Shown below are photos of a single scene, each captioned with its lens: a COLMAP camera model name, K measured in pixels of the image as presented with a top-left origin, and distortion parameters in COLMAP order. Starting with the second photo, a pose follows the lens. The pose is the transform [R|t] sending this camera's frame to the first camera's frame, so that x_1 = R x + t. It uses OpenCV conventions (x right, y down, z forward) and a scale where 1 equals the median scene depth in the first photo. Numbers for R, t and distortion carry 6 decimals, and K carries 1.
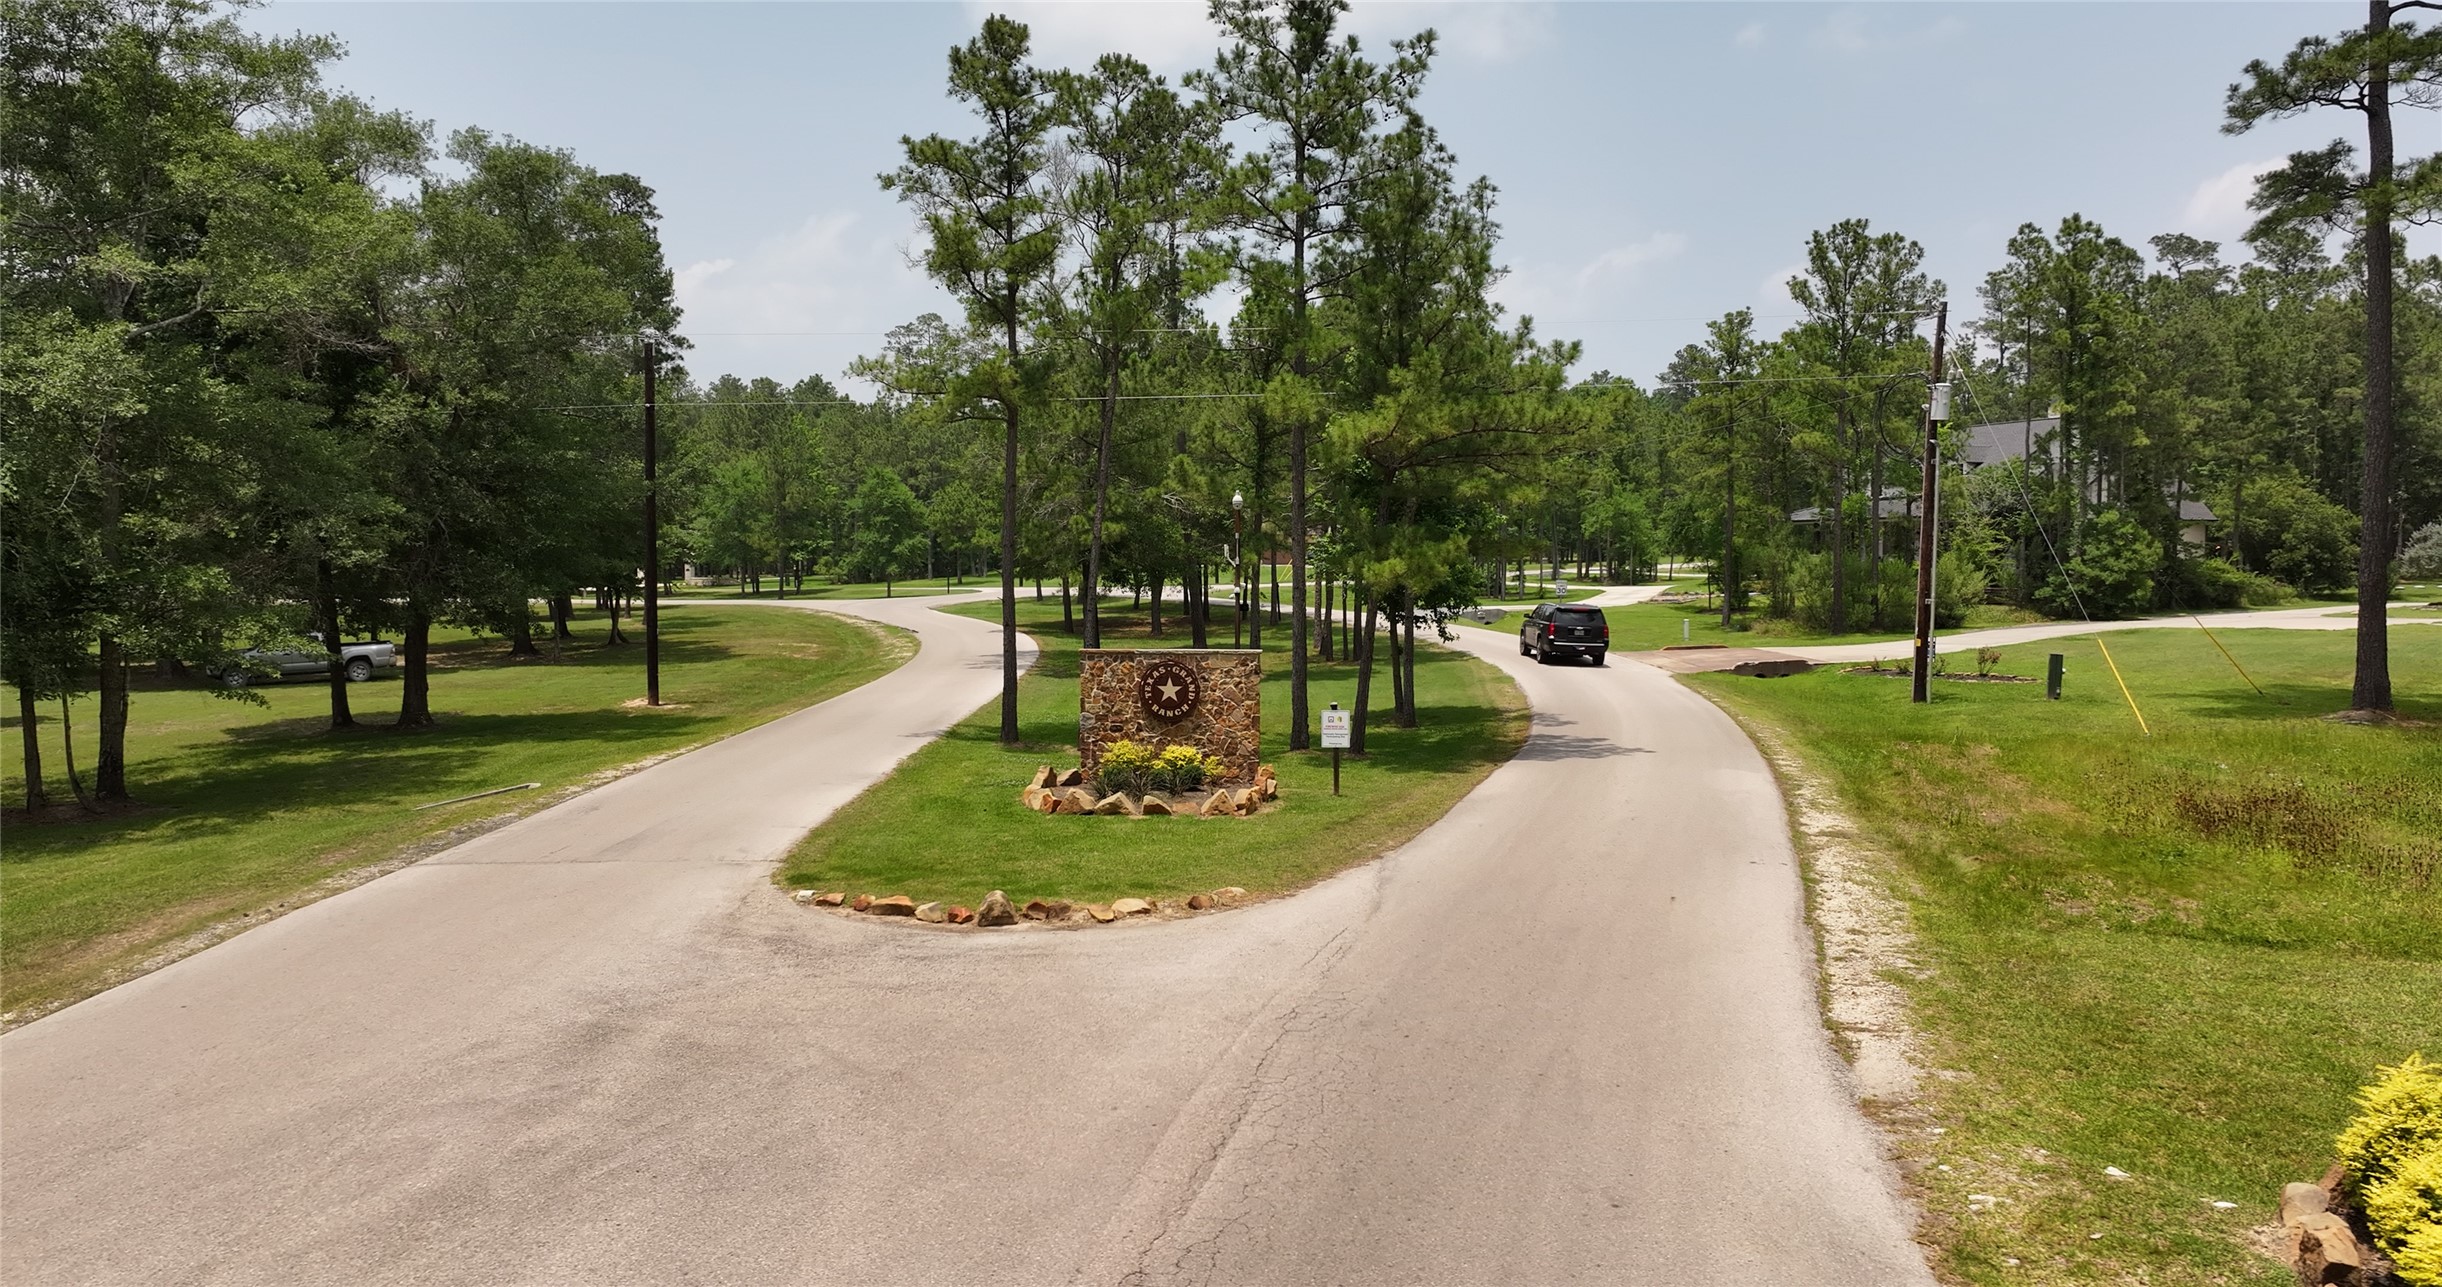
lens RADIAL K [[1710.9, 0, 1221.0], [0, 1710.9, 643.5], [0, 0, 1]] dist [0.002959, -0.004645]
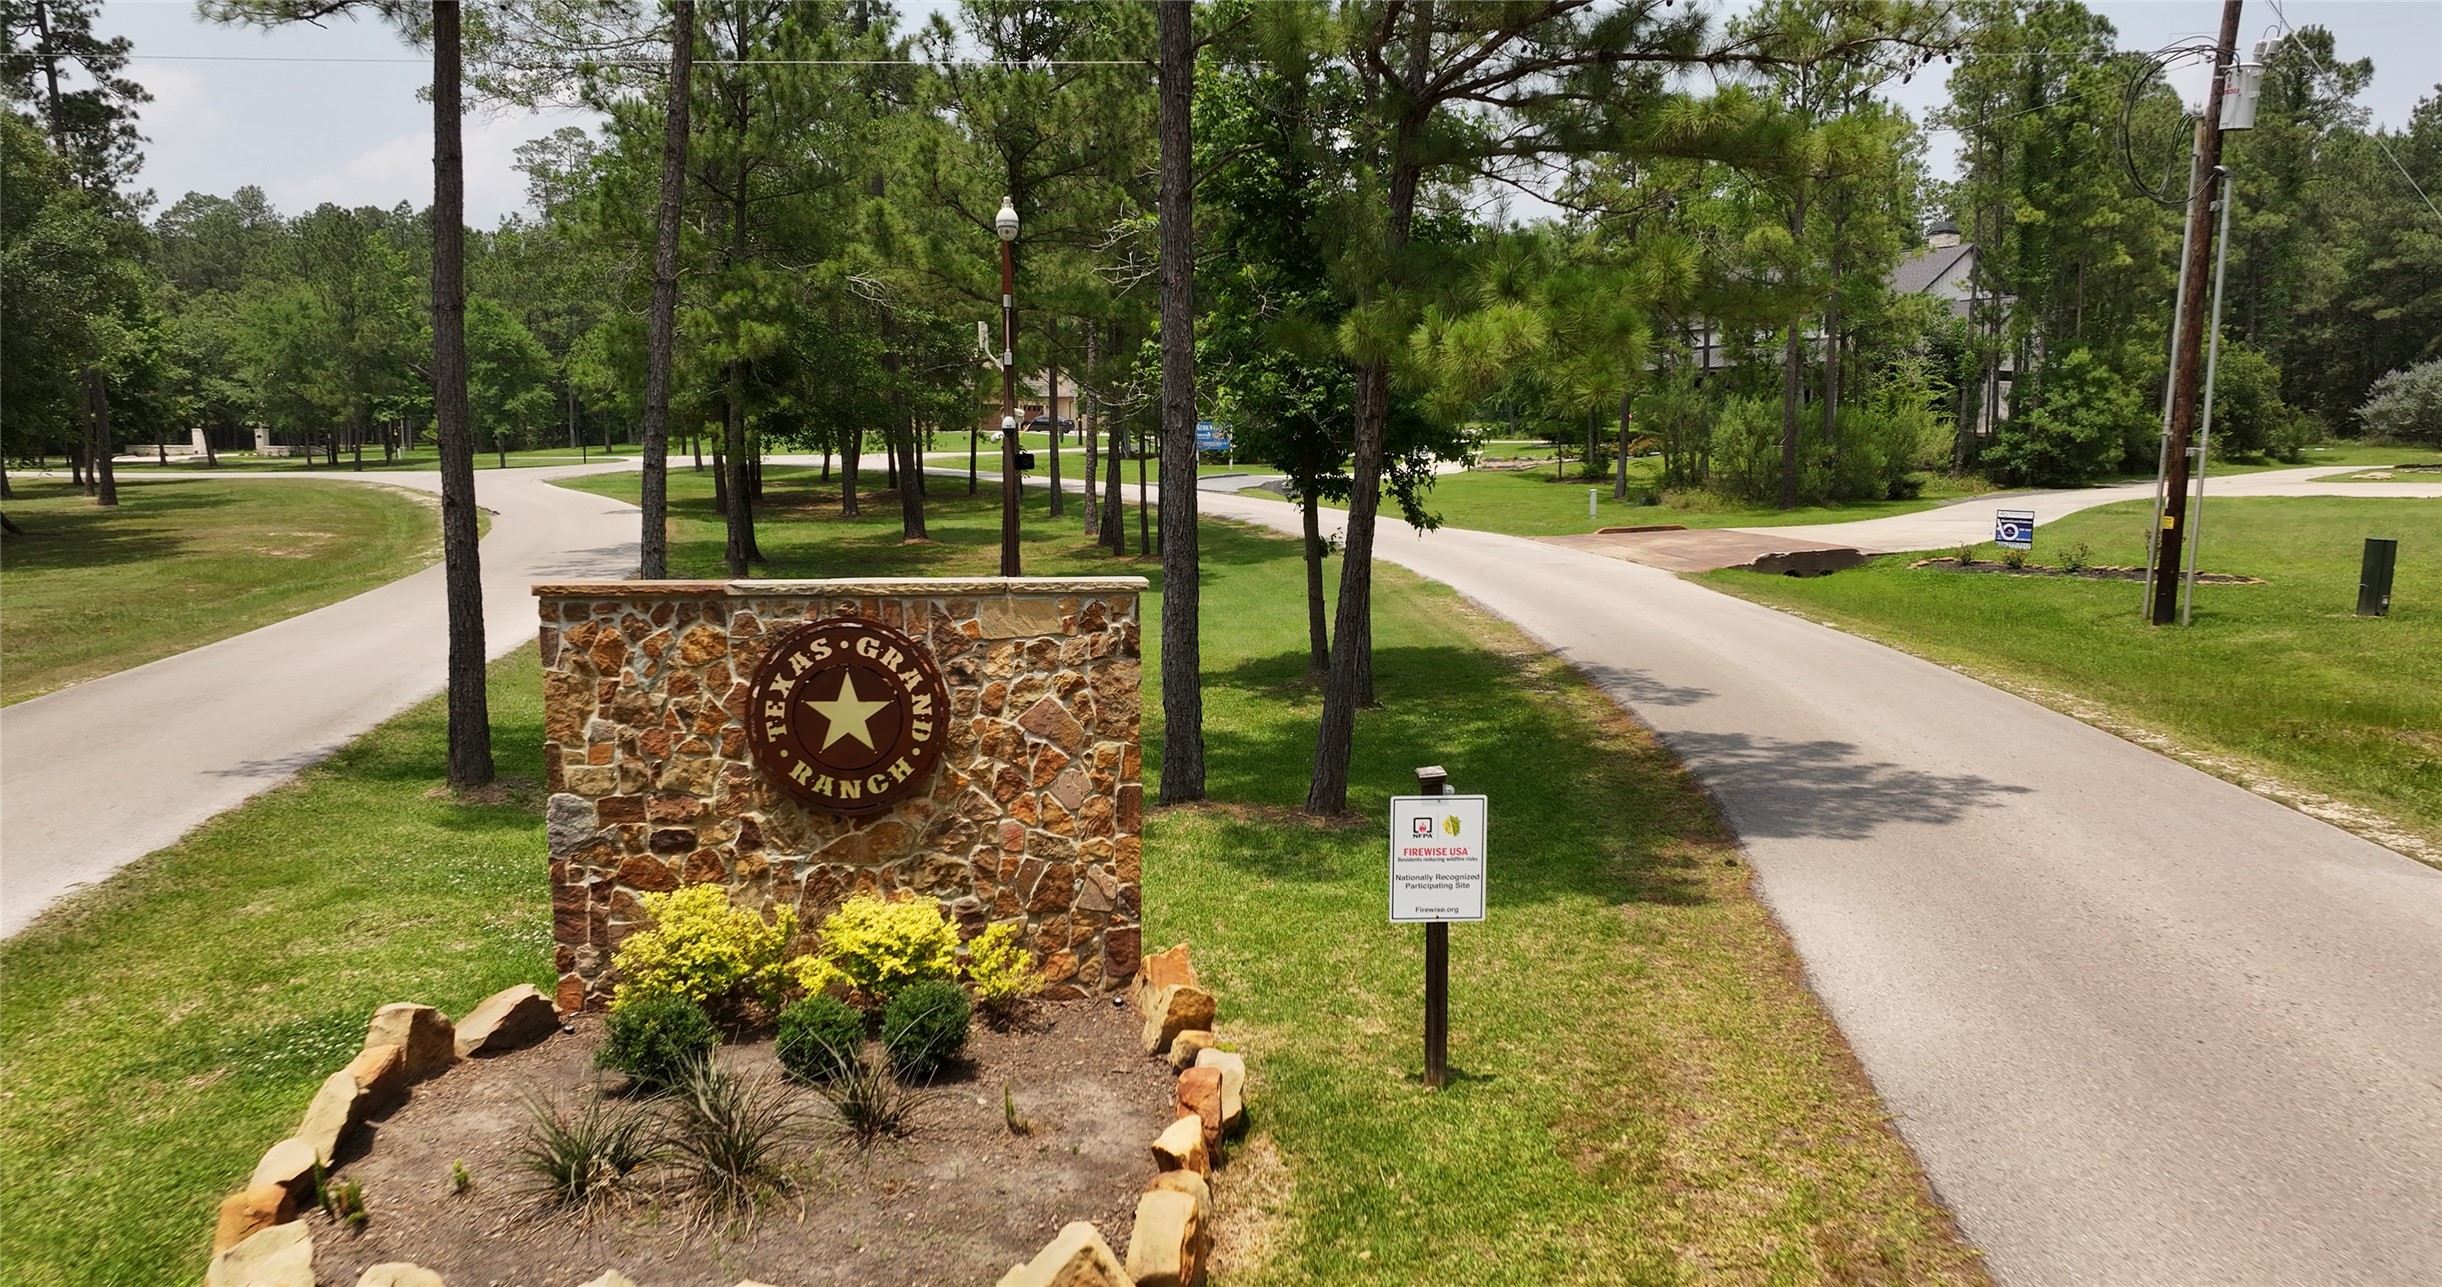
lens RADIAL K [[1710.9, 0, 1221.0], [0, 1710.9, 643.5], [0, 0, 1]] dist [0.002959, -0.004645]
pose [[0.985758, -0.020112, 0.166964, -0.008619], [0.007967, 0.997293, 0.073093, -0.004022], [-0.167982, -0.070722, 0.983250, 0.392348]]
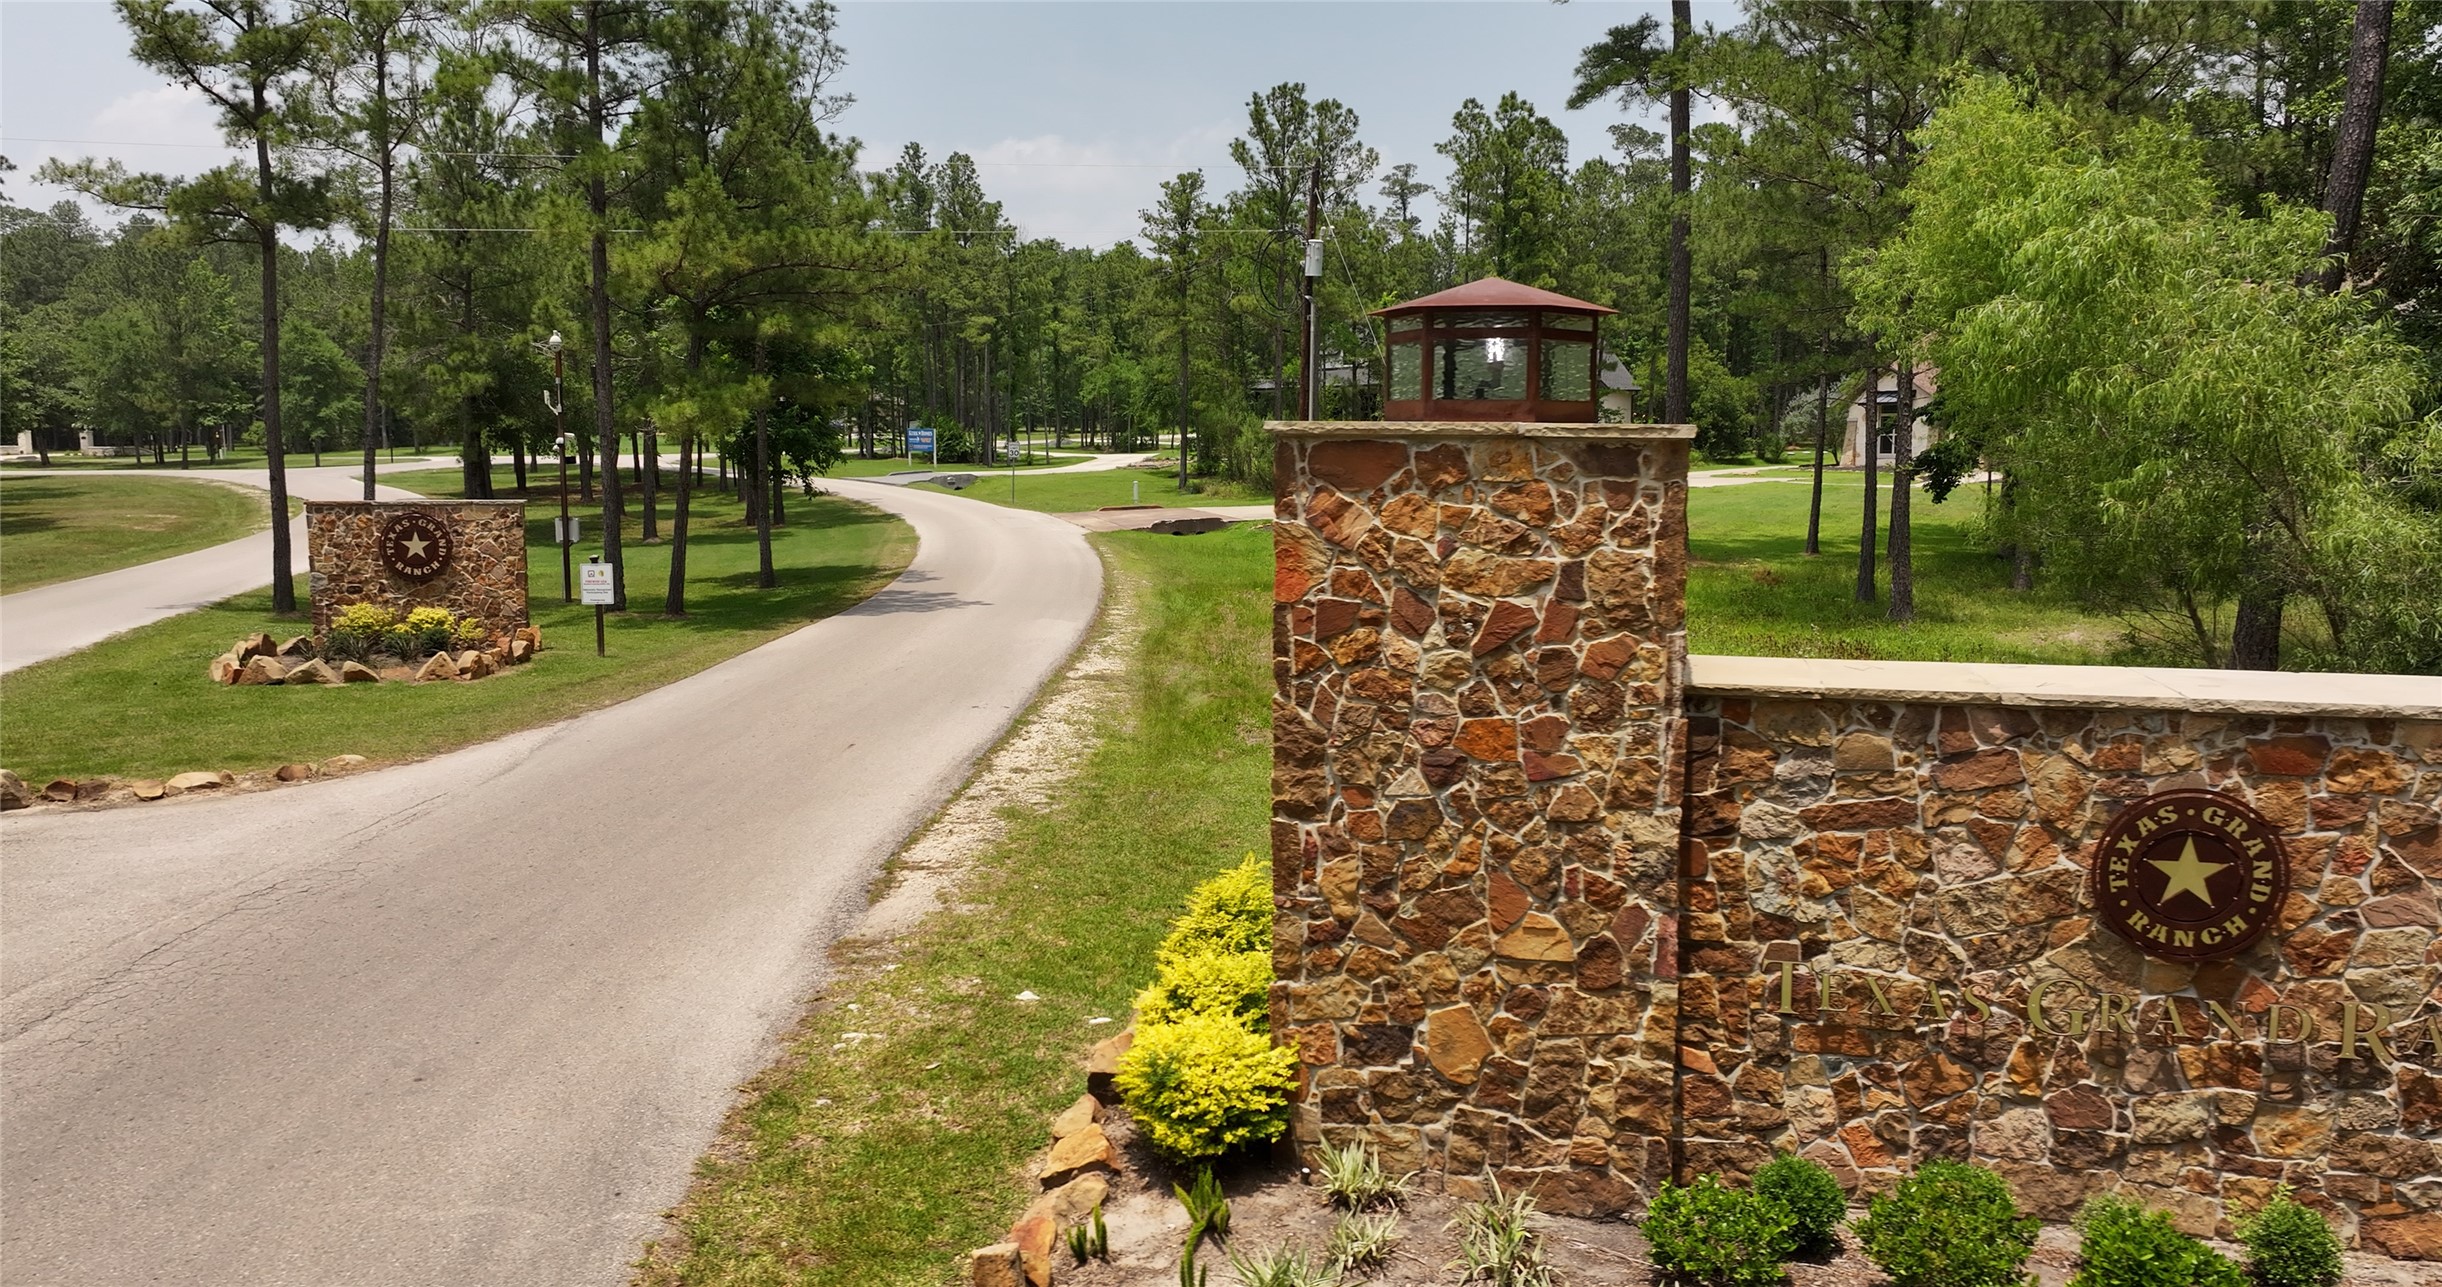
lens RADIAL K [[1714.6, 0, 1221.0], [0, 1714.6, 643.5], [0, 0, 1]] dist [-0.007100, 0.023176]
pose [[0.968291, -0.027920, 0.248259, 0.087693], [0.009973, 0.997263, 0.073258, 0.009589], [-0.249625, -0.068460, 0.965920, 0.013577]]
